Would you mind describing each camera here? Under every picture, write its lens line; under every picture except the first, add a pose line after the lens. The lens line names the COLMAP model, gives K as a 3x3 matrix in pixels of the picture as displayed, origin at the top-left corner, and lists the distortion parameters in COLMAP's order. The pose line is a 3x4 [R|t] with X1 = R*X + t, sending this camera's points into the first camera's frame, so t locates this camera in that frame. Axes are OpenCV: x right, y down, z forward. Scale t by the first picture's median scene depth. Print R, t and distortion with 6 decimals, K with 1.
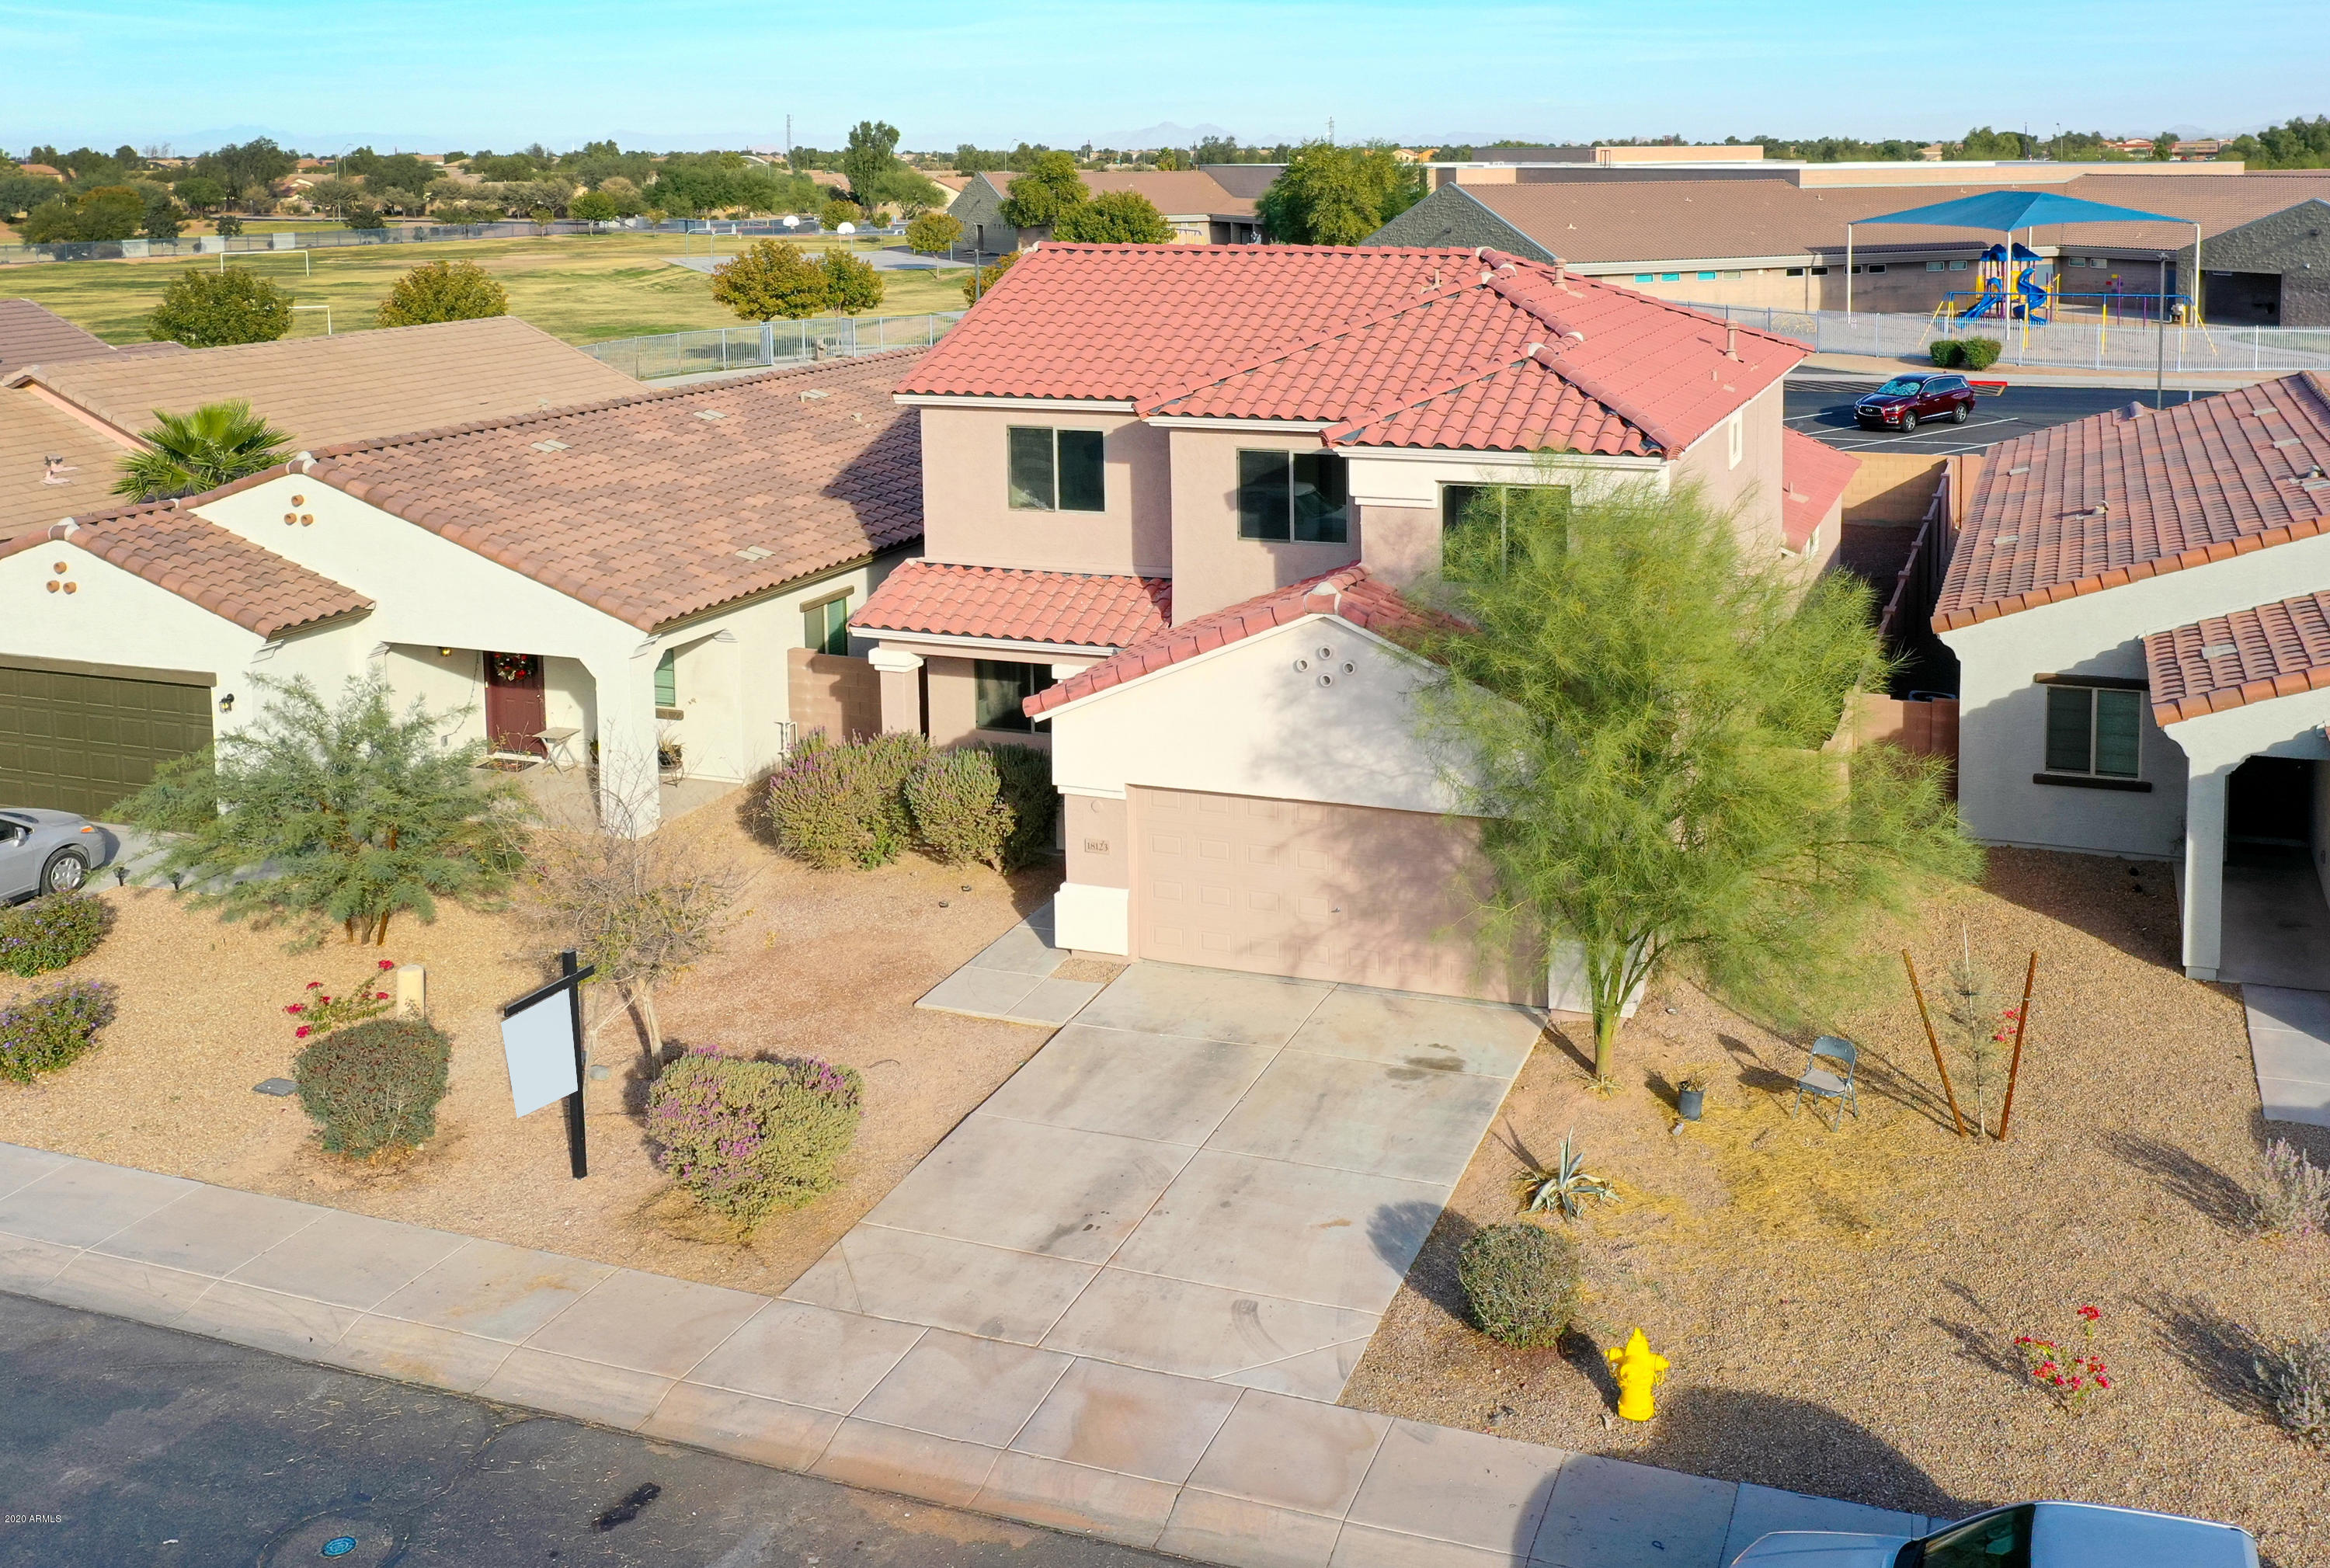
lens RADIAL K [[2083.3, 0, 1362.0], [0, 2083.3, 401.5], [0, 0, 1]] dist [-0.003150, -0.001077]
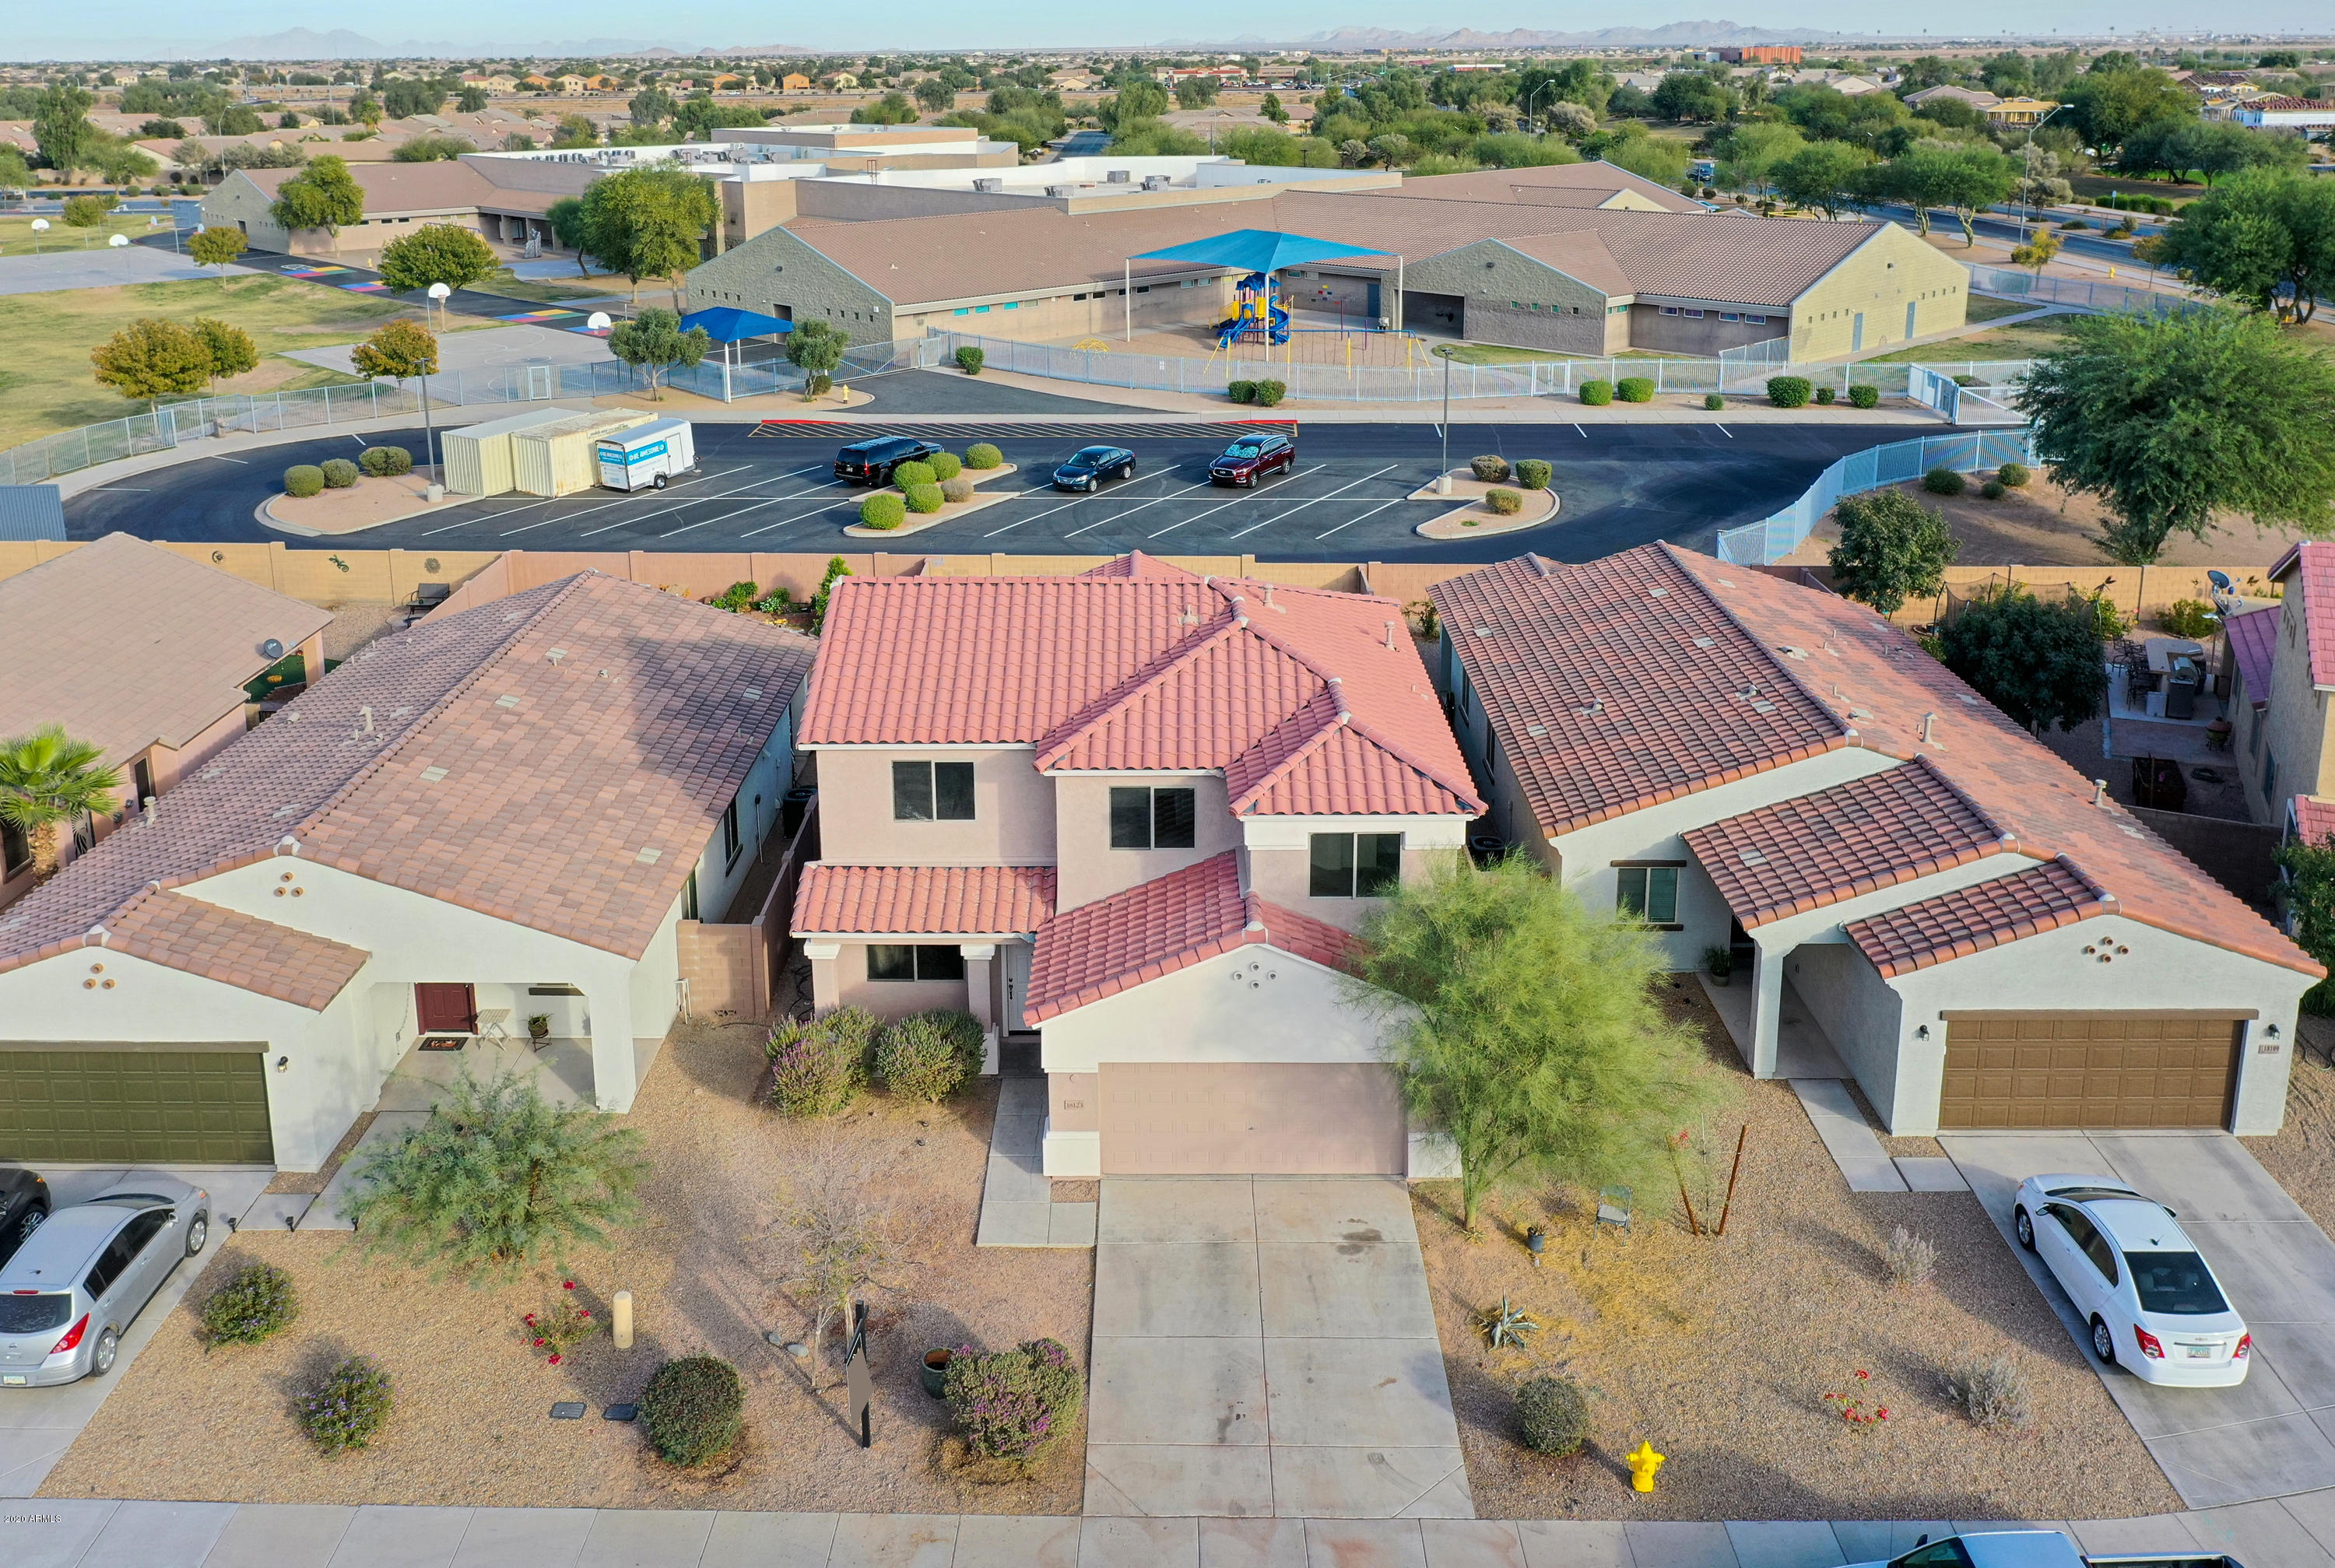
lens RADIAL K [[1868.8, 0, 1111.9], [0, 1868.8, 538.8], [0, 0, 1]] dist [-0.002860, -0.001129]
pose [[0.955948, -0.074809, 0.283843, -0.390743], [0.038182, 0.990454, 0.132447, -0.297305], [-0.291042, -0.115775, 0.949679, -0.139417]]
